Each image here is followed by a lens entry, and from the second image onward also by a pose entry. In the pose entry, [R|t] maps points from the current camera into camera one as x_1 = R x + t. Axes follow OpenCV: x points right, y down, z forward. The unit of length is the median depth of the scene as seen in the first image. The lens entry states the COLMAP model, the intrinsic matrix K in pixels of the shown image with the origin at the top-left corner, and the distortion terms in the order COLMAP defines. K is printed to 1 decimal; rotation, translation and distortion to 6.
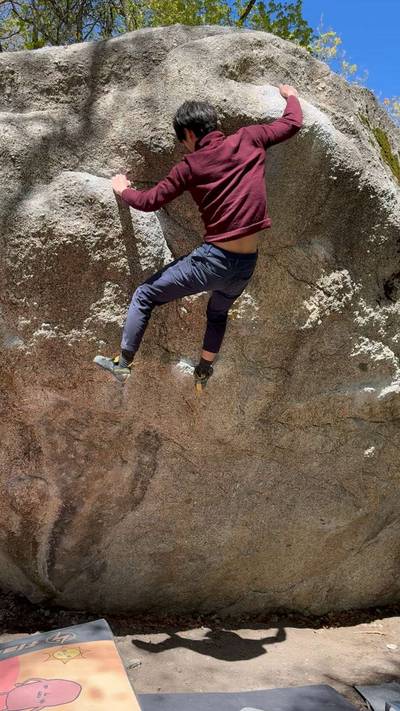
lens RADIAL K [[605.5, 0, 198.1], [0, 605.5, 354.0], [0, 0, 1]] dist [0.101160, -0.143803]
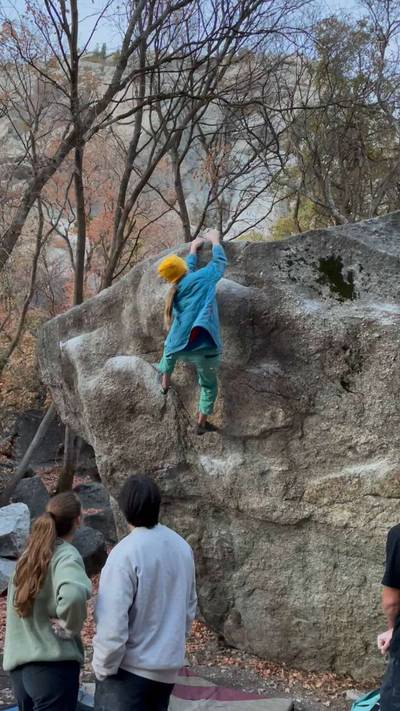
lens RADIAL K [[605.5, 0, 196.9], [0, 605.5, 358.3], [0, 0, 1]] dist [0.101160, -0.143803]
pose [[0.708564, -0.190067, -0.679567, 0.927820], [0.103080, 0.980591, -0.166783, 0.013614], [0.698077, 0.048127, 0.714404, -0.053485]]
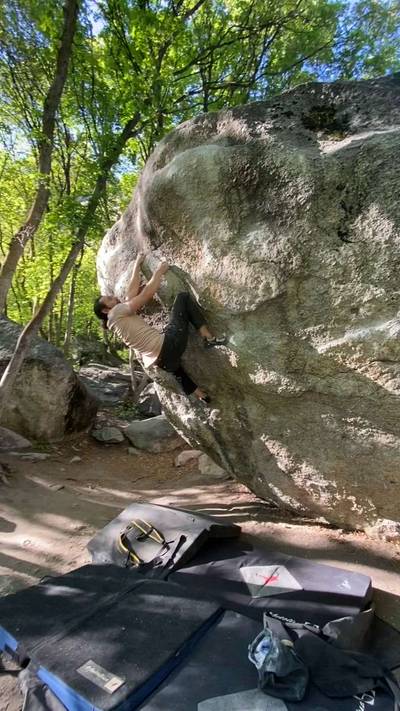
lens RADIAL K [[326.2, 0, 196.8], [0, 326.2, 351.7], [0, 0, 1]] dist [0.007719, -0.004447]
pose [[0.513742, -0.172569, -0.840410, 0.623182], [0.126937, 0.984070, -0.124472, 0.131509], [0.848502, -0.042733, 0.527463, 0.484203]]
